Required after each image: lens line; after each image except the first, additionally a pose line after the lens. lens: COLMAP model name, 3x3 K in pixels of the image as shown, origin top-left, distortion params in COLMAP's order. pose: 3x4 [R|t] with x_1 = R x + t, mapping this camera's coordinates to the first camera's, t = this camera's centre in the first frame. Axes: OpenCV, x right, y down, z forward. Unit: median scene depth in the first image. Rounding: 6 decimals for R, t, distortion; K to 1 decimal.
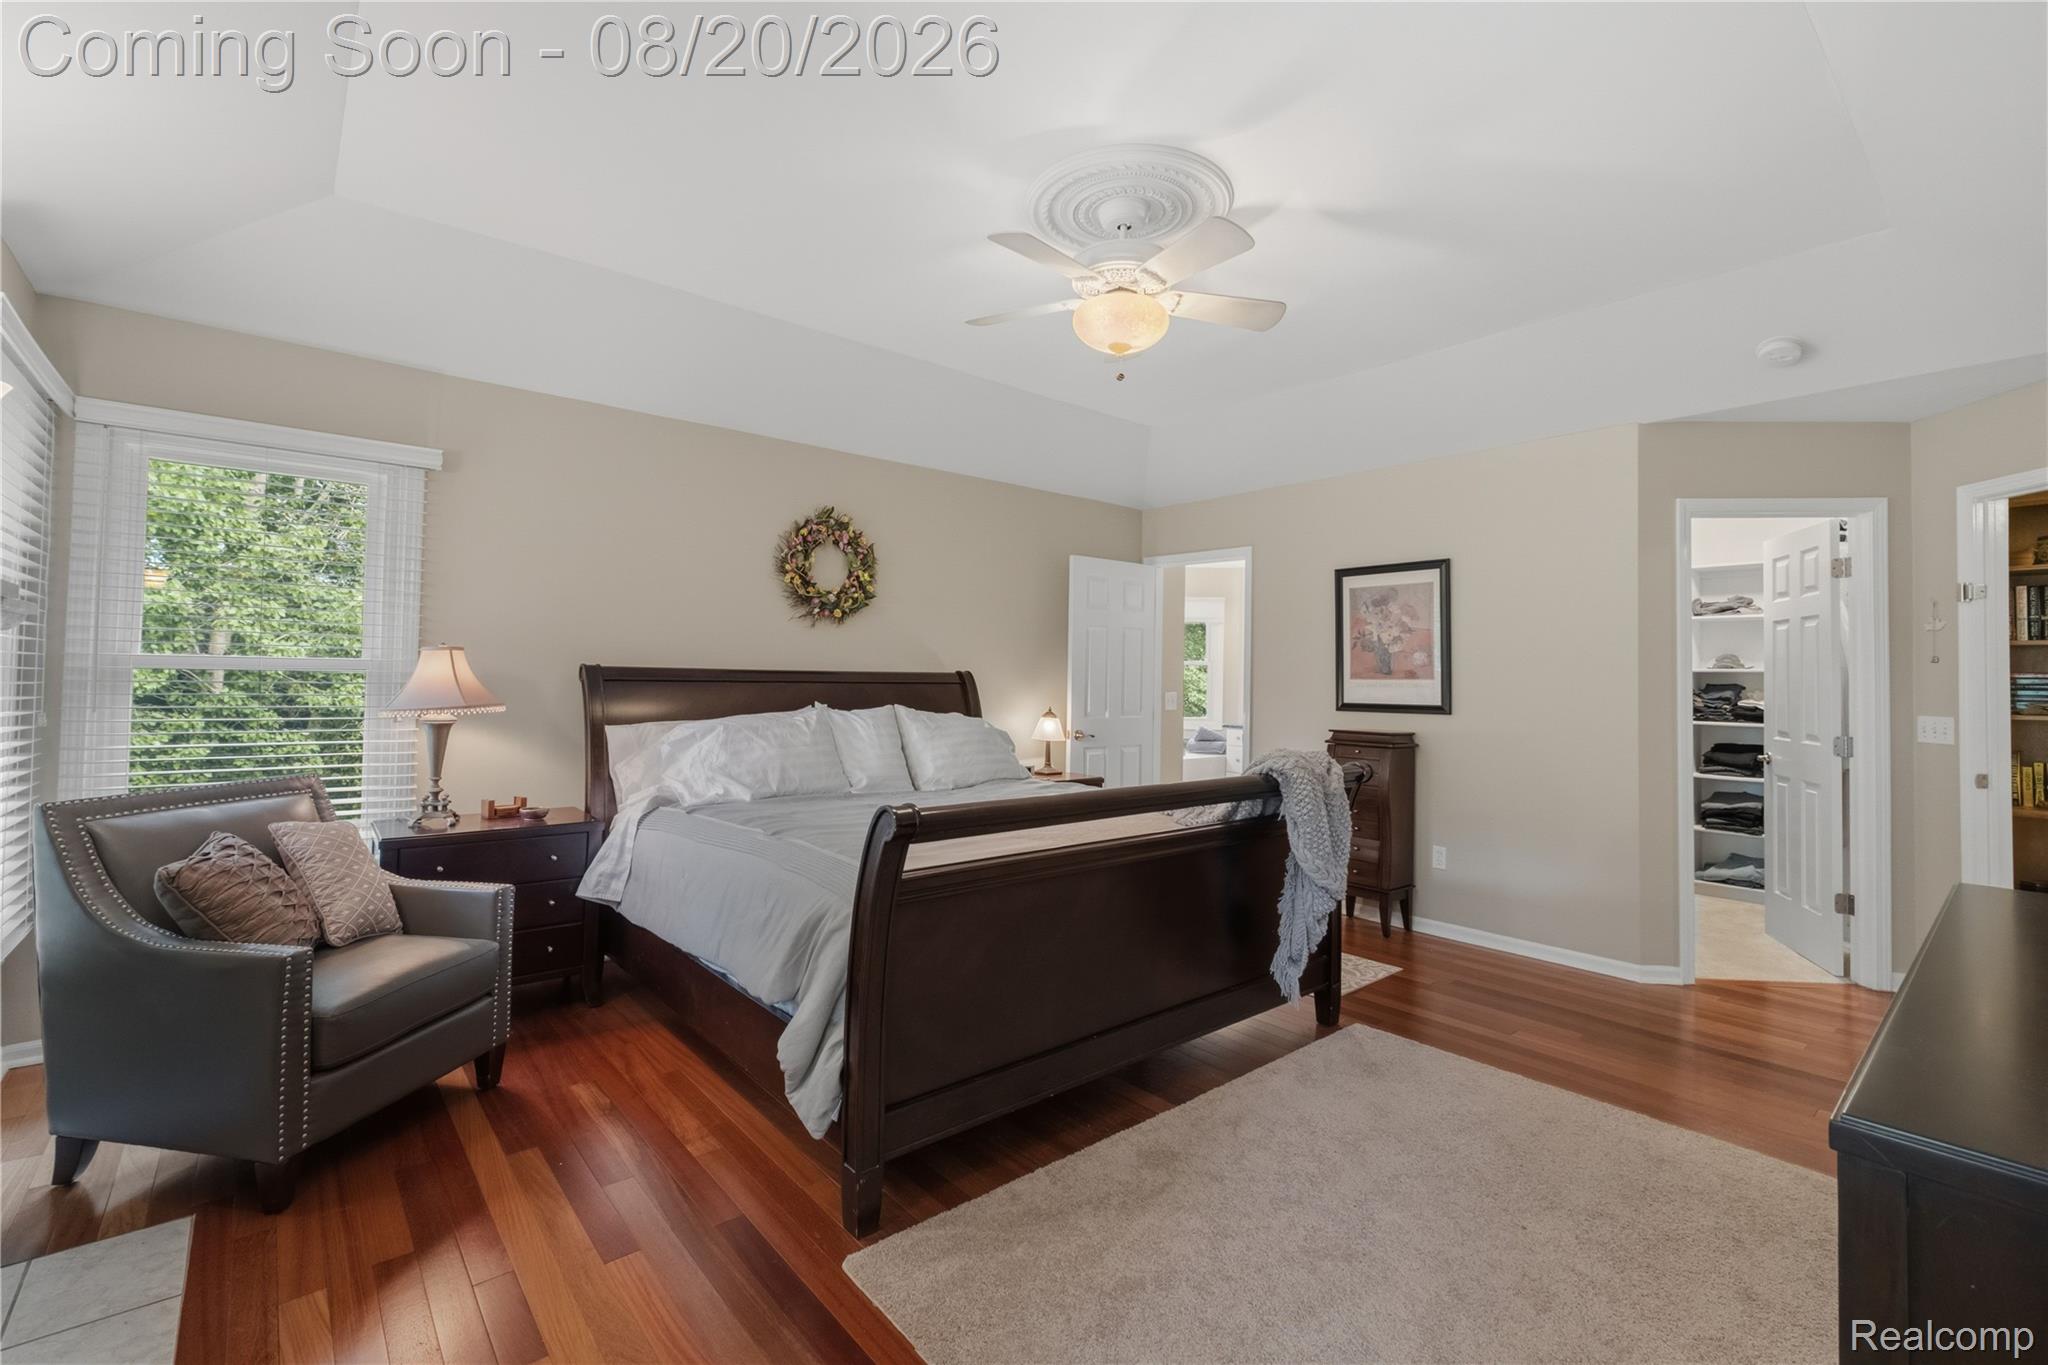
lens RADIAL K [[895.2, 0, 1033.9], [0, 895.2, 656.0], [0, 0, 1]] dist [-0.001334, 0.000019]
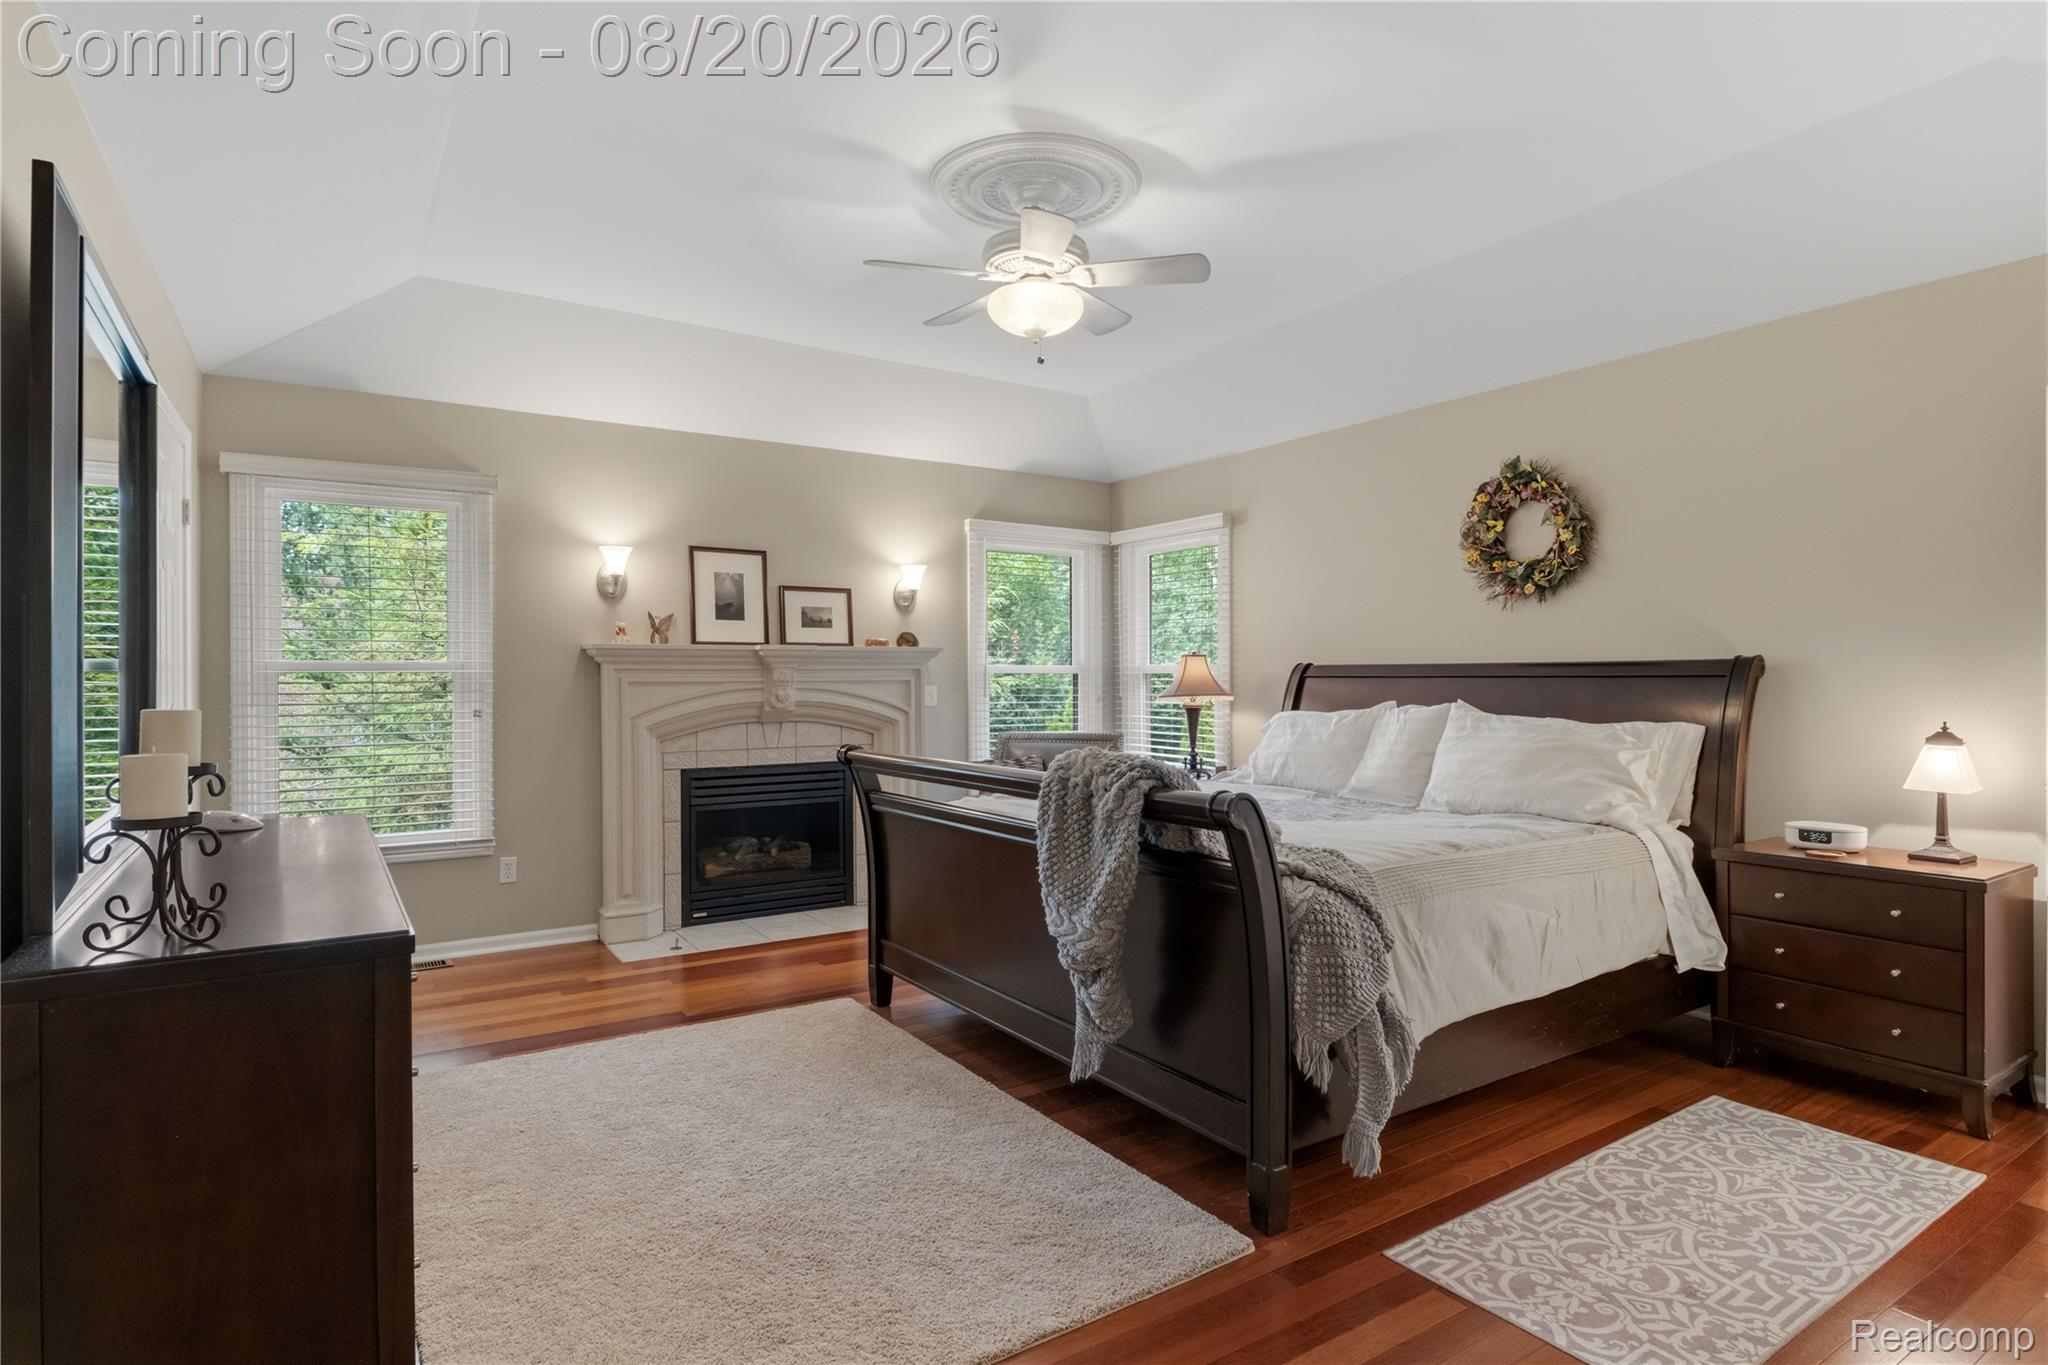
lens RADIAL K [[1078.6, 0, 1024.0], [0, 1078.6, 682.5], [0, 0, 1]] dist [-0.035810, -0.000258]
pose [[-0.136347, -0.010092, -0.990610, 0.767843], [0.018636, 0.999745, -0.012750, 0.038030], [0.990486, -0.020199, -0.136124, 0.685104]]
